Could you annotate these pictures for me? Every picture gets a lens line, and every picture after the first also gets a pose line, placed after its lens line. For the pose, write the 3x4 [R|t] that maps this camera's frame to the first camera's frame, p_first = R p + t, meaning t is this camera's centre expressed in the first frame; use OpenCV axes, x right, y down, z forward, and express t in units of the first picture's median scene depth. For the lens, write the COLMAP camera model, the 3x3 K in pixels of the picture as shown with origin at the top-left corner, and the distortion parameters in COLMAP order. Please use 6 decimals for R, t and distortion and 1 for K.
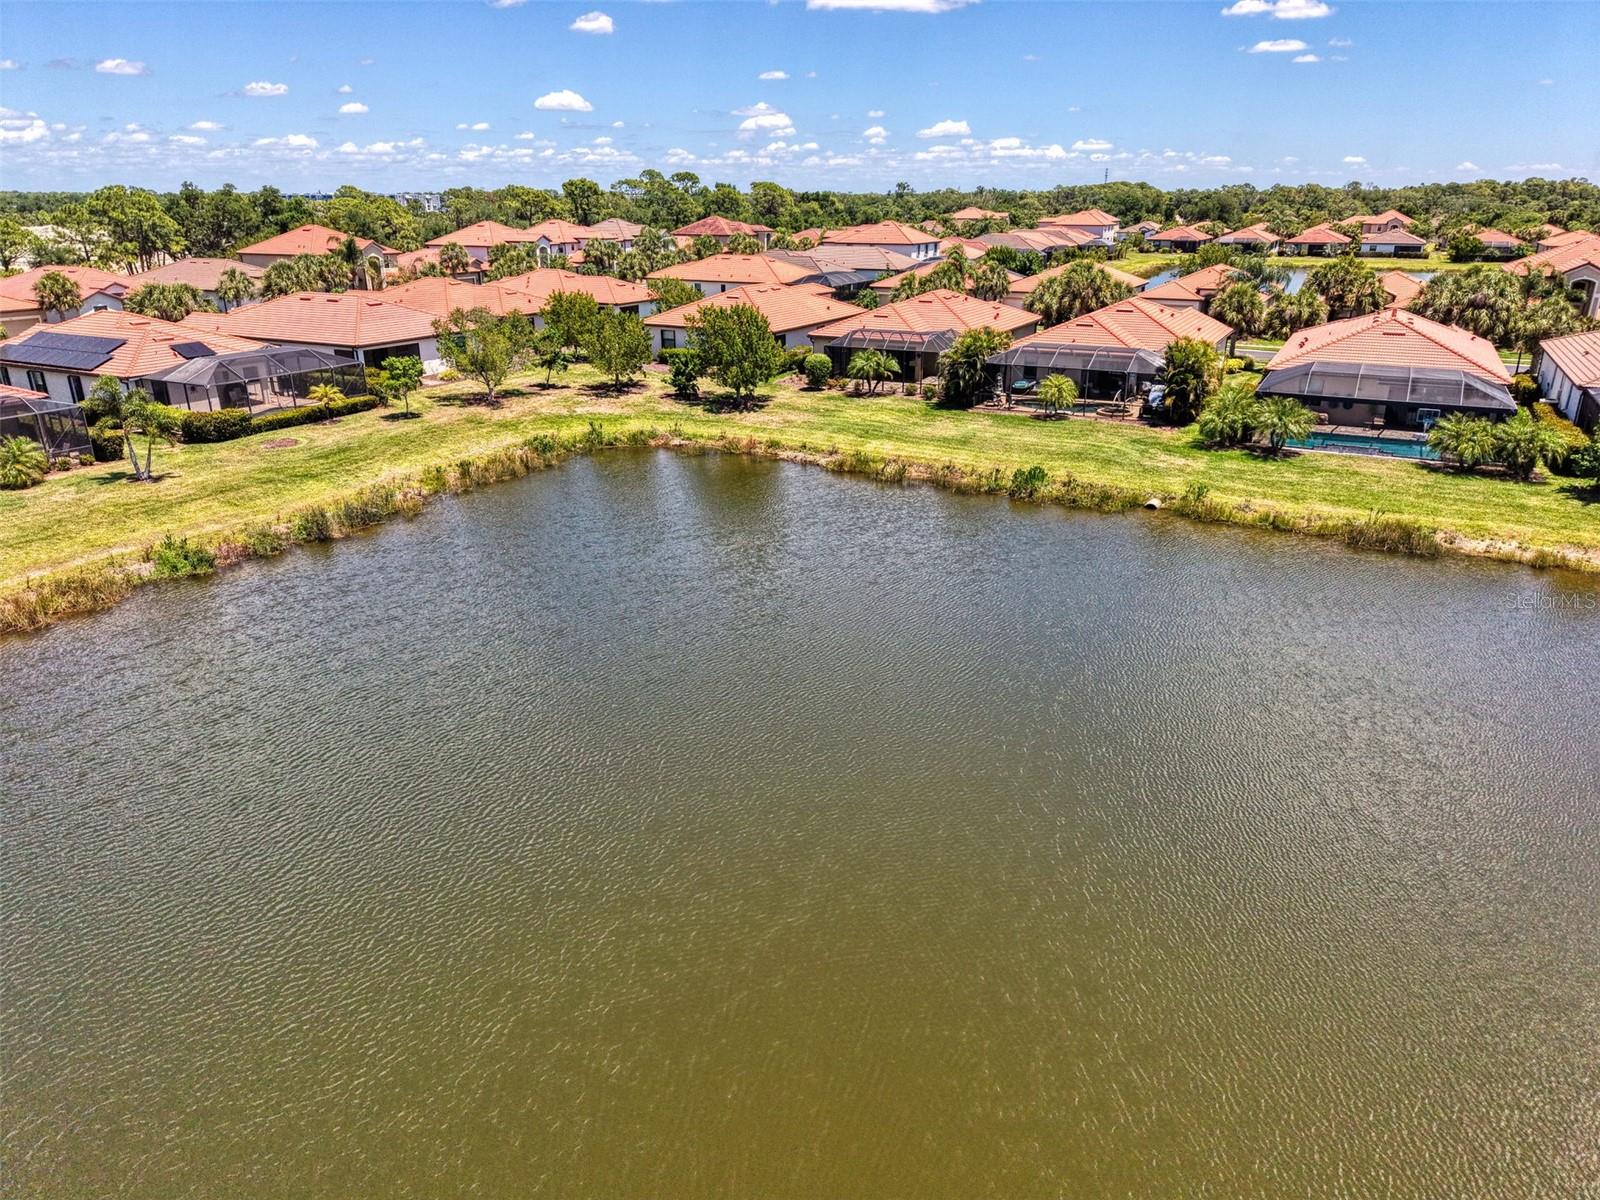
lens RADIAL K [[1069.6, 0, 819.9], [0, 1069.6, 605.1], [0, 0, 1]] dist [0.028354, -0.024443]
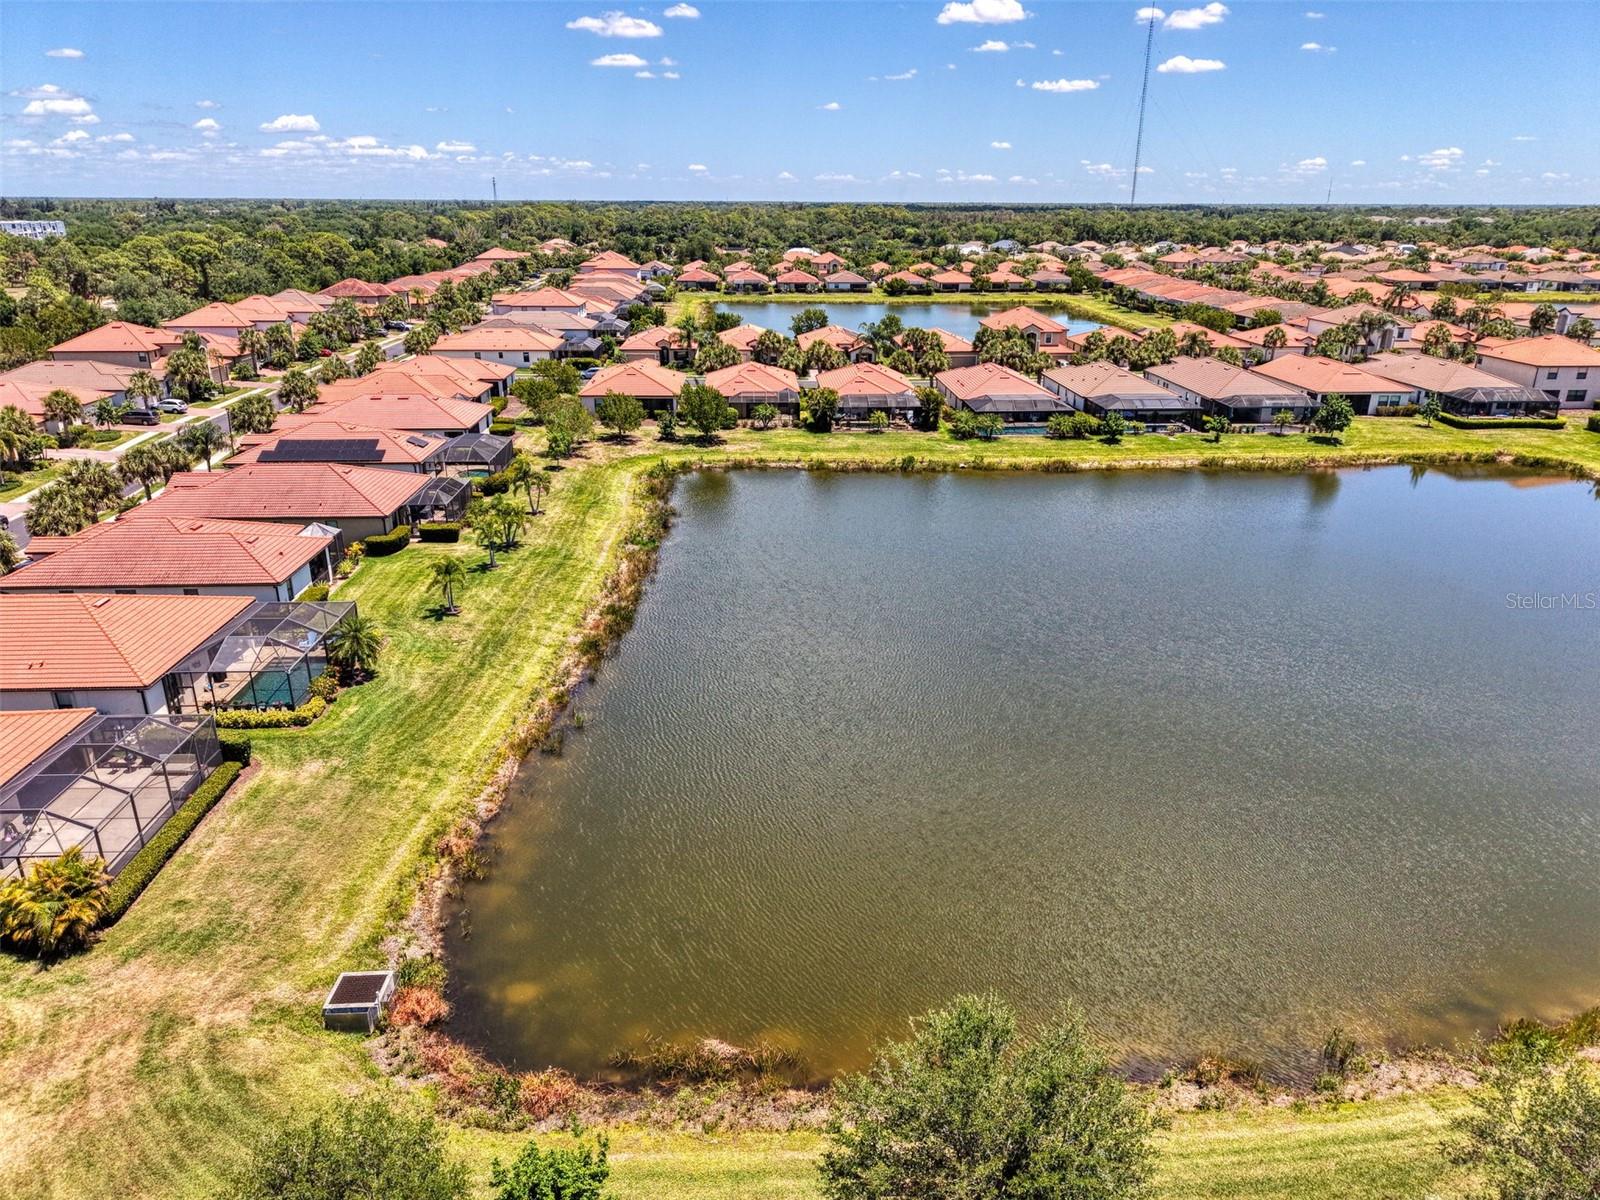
lens RADIAL K [[1069.6, 0, 837.6], [0, 1069.6, 621.6], [0, 0, 1]] dist [0.028354, -0.024443]
pose [[0.849582, -0.185600, 0.493723, -0.262105], [0.178504, 0.981985, 0.061983, 0.010125], [-0.496332, 0.035472, 0.867407, -0.197227]]
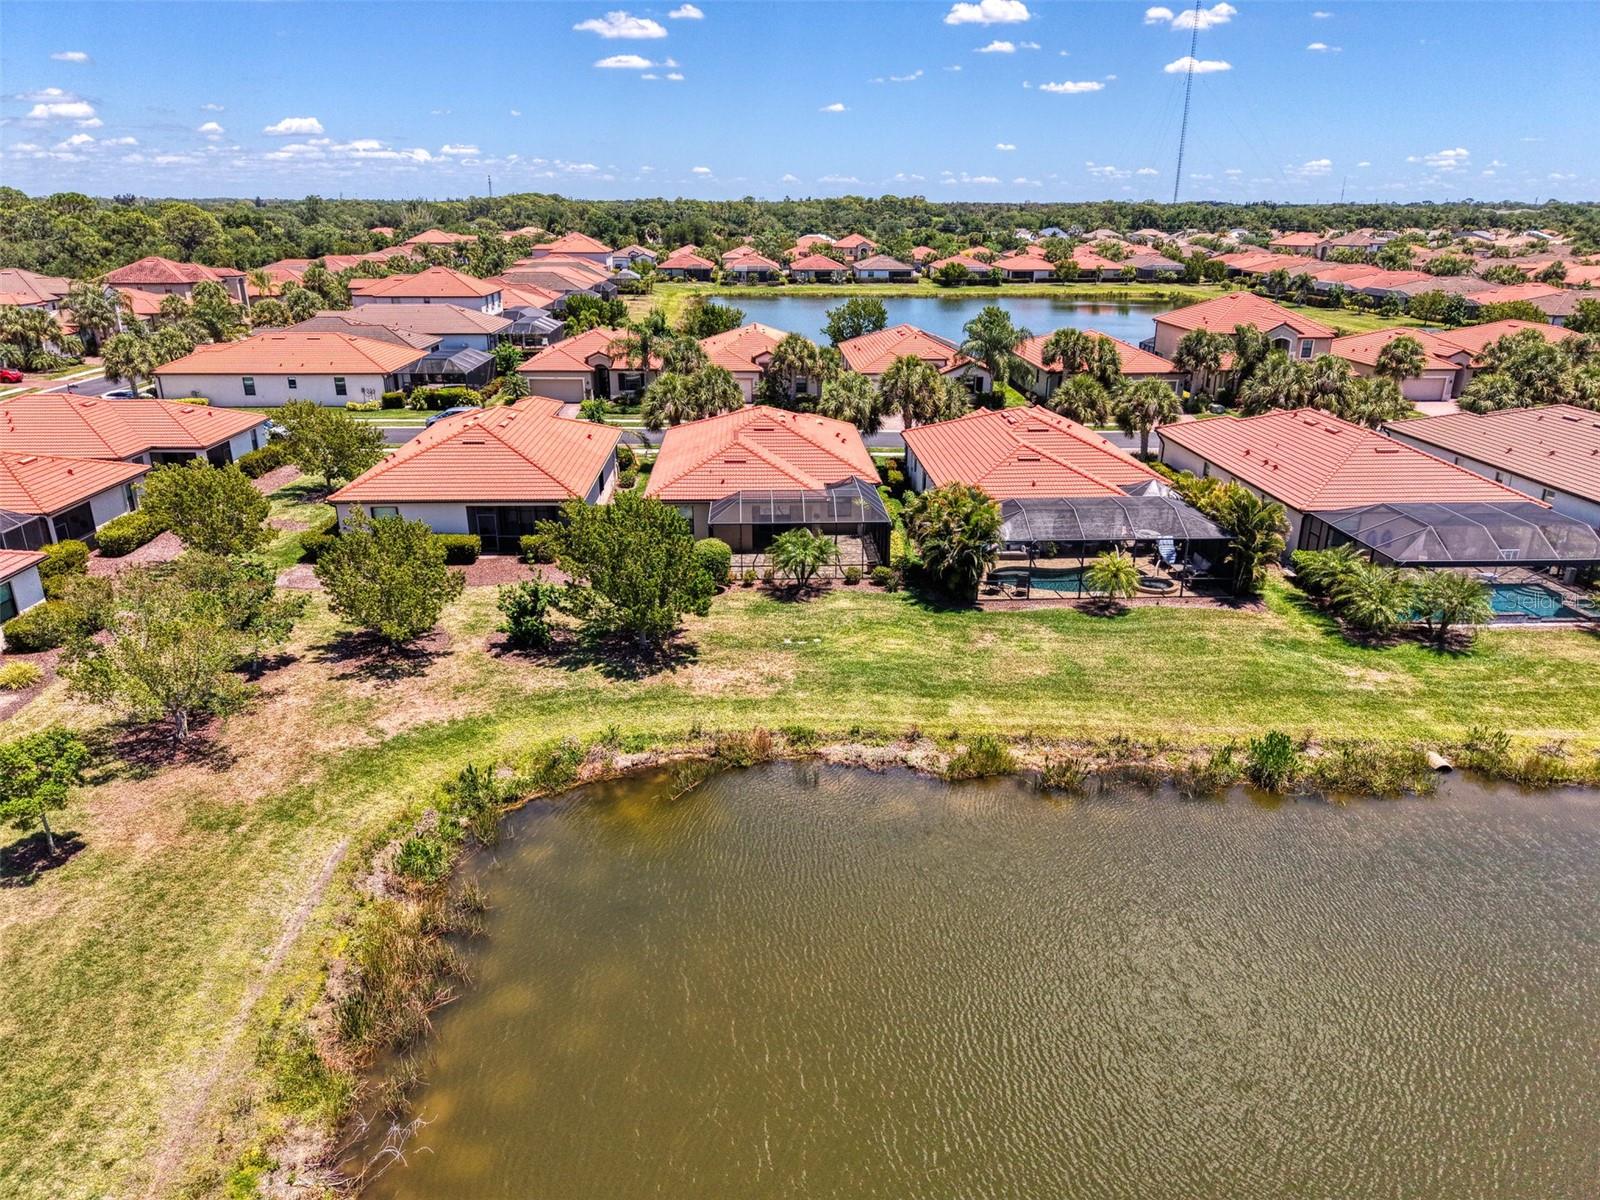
lens RADIAL K [[1069.6, 0, 799.7], [0, 1069.6, 605.1], [0, 0, 1]] dist [0.028354, -0.024443]
pose [[0.867765, -0.170987, 0.466634, -0.090403], [0.172531, 0.984200, 0.039793, -0.071520], [-0.466066, 0.045977, 0.883555, 0.132826]]
